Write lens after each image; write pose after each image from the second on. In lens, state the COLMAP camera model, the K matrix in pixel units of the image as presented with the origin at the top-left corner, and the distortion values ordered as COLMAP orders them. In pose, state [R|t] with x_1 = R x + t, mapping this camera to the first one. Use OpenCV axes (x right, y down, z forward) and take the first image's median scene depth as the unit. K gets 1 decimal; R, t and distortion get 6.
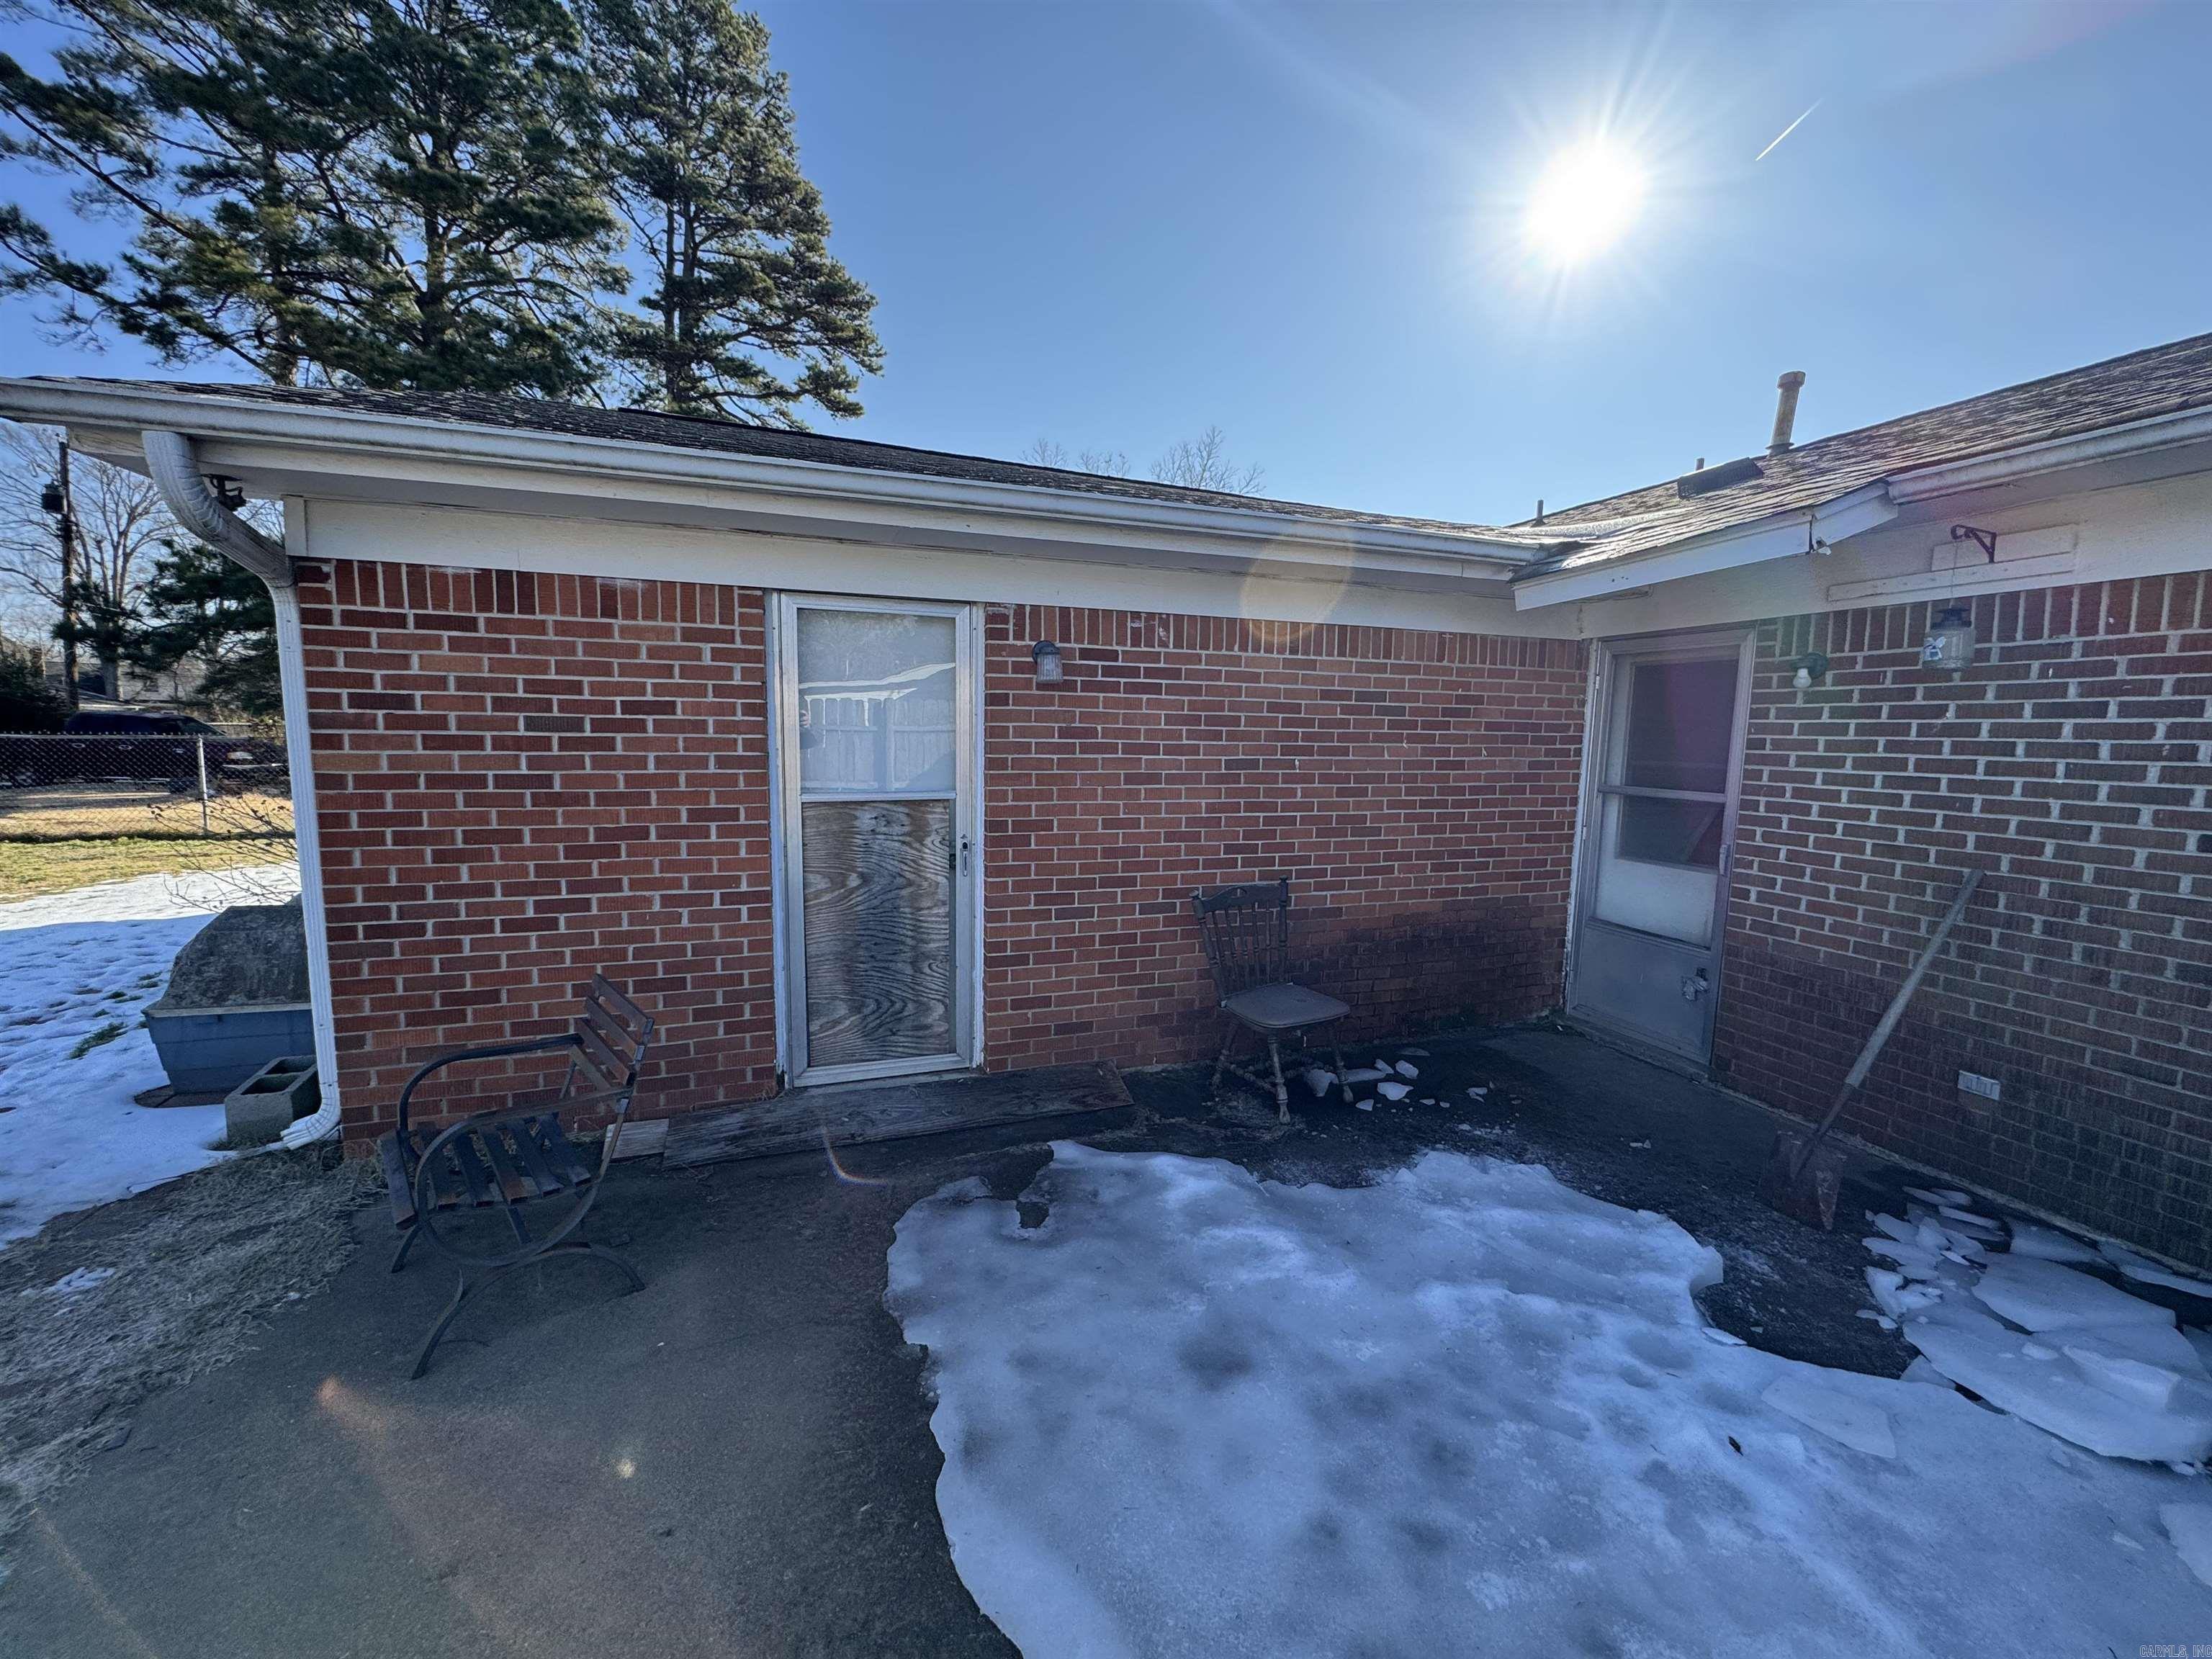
lens RADIAL K [[875.4, 0, 1102.7], [0, 875.4, 833.3], [0, 0, 1]] dist [-0.002780, 0.000253]
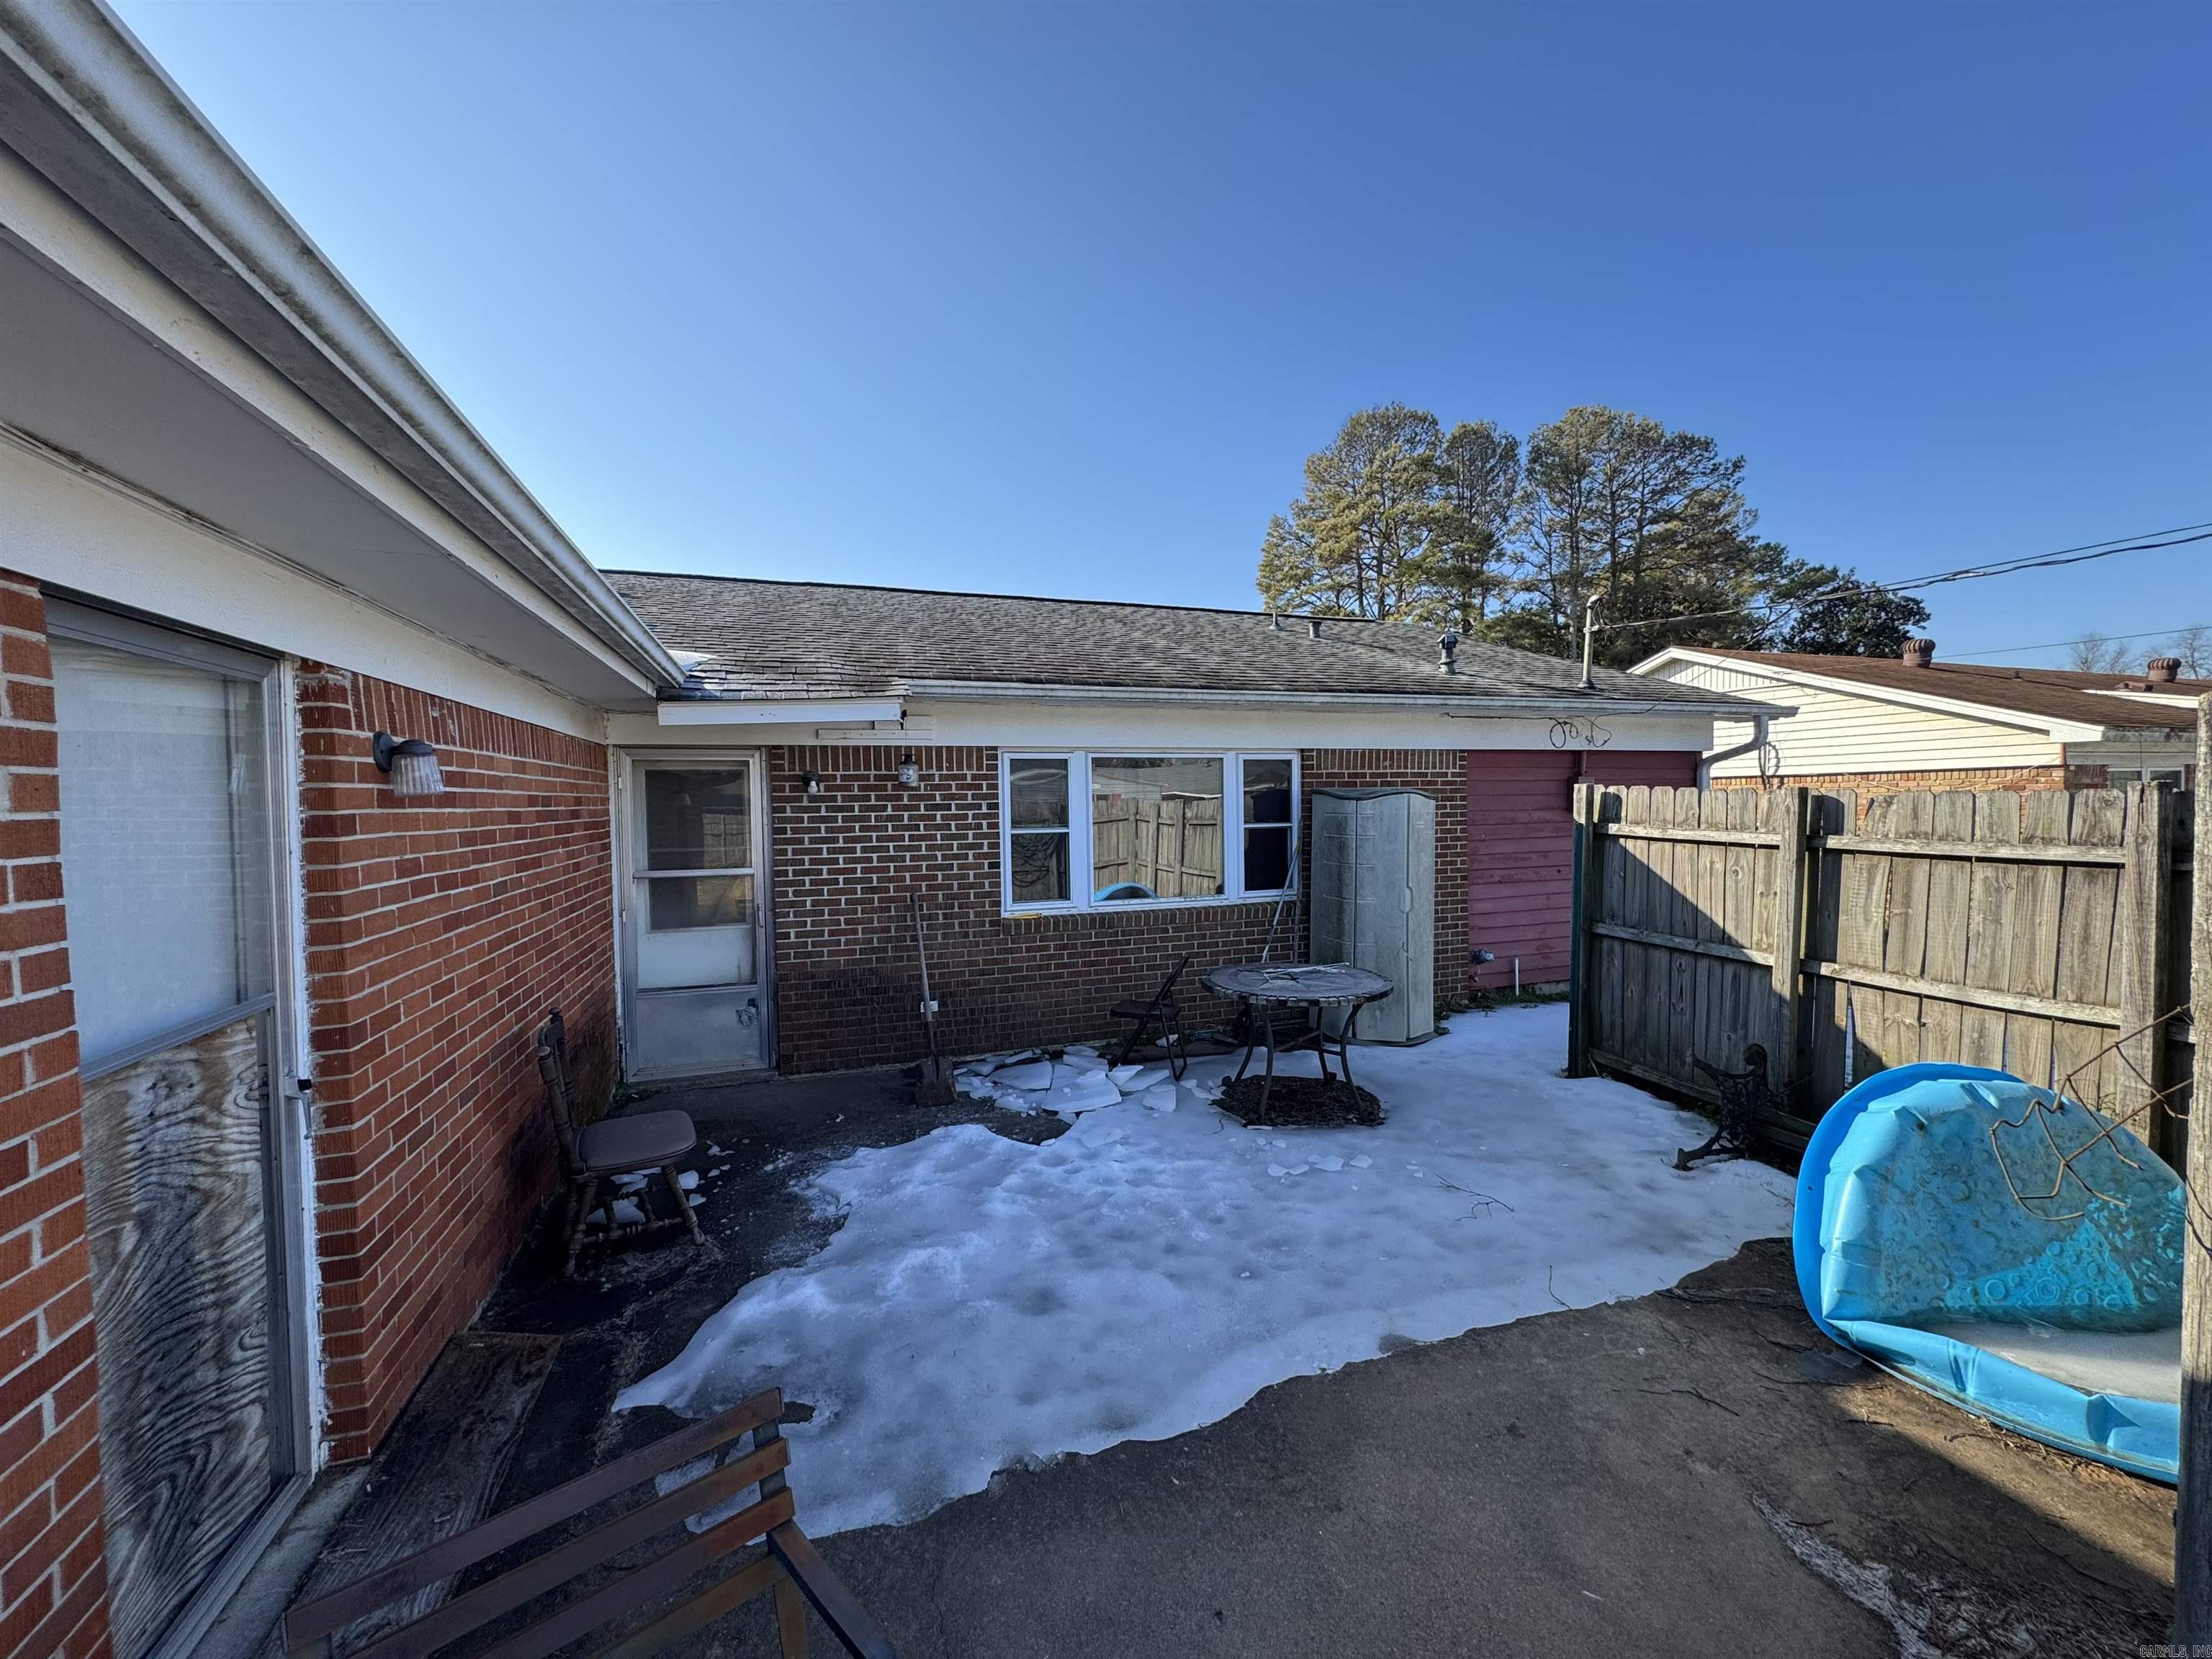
lens RADIAL K [[875.4, 0, 1105.8], [0, 875.4, 839.1], [0, 0, 1]] dist [-0.002780, 0.000253]
pose [[0.009092, -0.062152, 0.998025, -0.825691], [0.130628, 0.989588, 0.060437, -0.127678], [-0.991390, 0.129820, 0.017116, 0.539975]]
